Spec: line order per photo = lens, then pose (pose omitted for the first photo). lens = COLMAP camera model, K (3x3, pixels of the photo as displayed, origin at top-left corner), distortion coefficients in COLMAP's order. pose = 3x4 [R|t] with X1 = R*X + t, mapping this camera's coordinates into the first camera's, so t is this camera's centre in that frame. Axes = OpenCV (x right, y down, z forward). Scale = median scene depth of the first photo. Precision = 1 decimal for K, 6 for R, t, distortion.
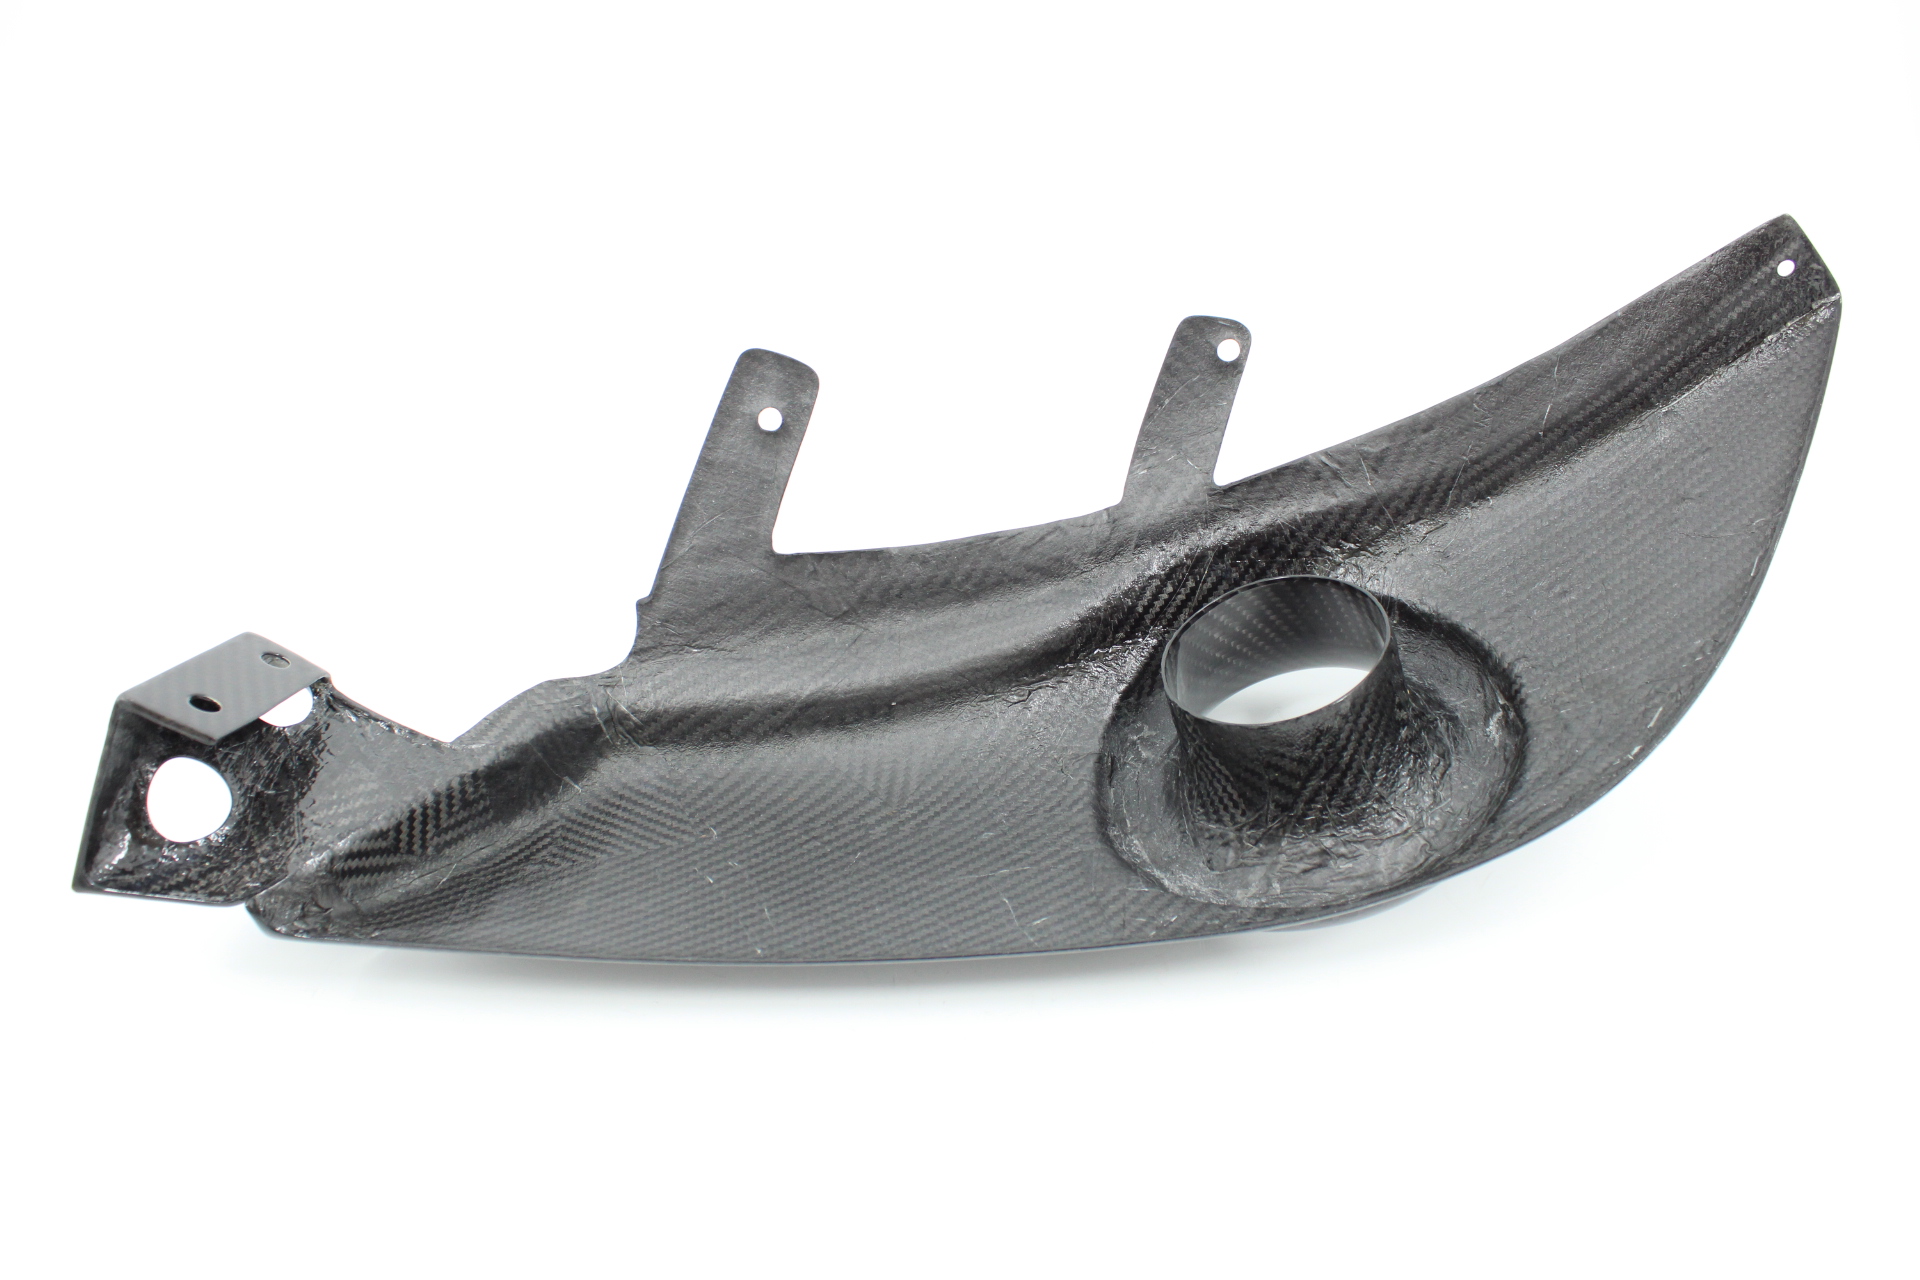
lens RADIAL K [[1552.9, 0, 960.0], [0, 1552.9, 640.0], [0, 0, 1]] dist [-0.181816, 0.141437]
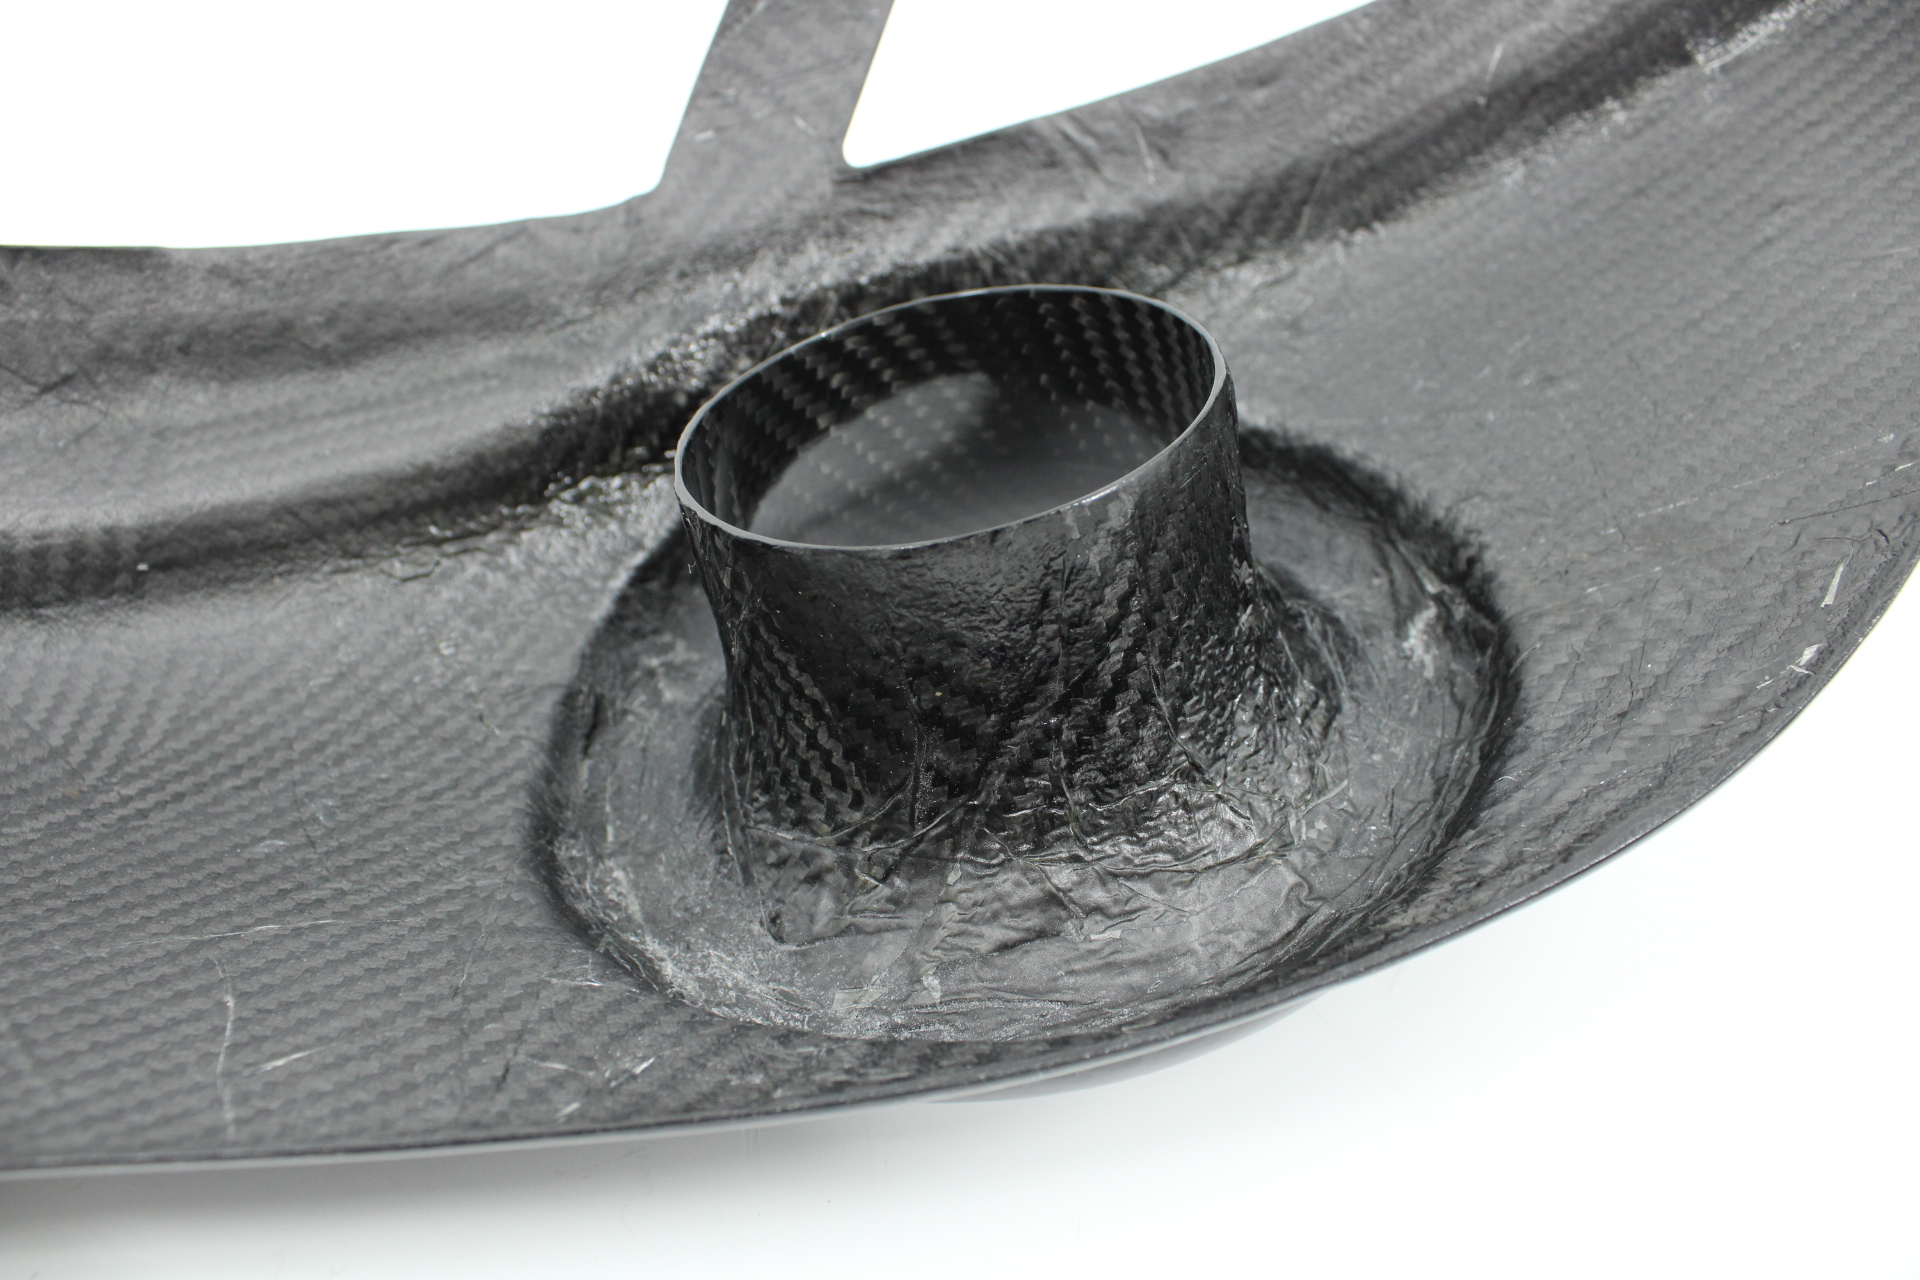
lens RADIAL K [[1552.9, 0, 960.0], [0, 1552.9, 640.0], [0, 0, 1]] dist [-0.181816, 0.141437]
pose [[0.980669, 0.048055, 0.189681, 0.128369], [-0.035865, 0.997096, -0.067184, 0.094505], [-0.192359, 0.059082, 0.979545, 0.579773]]
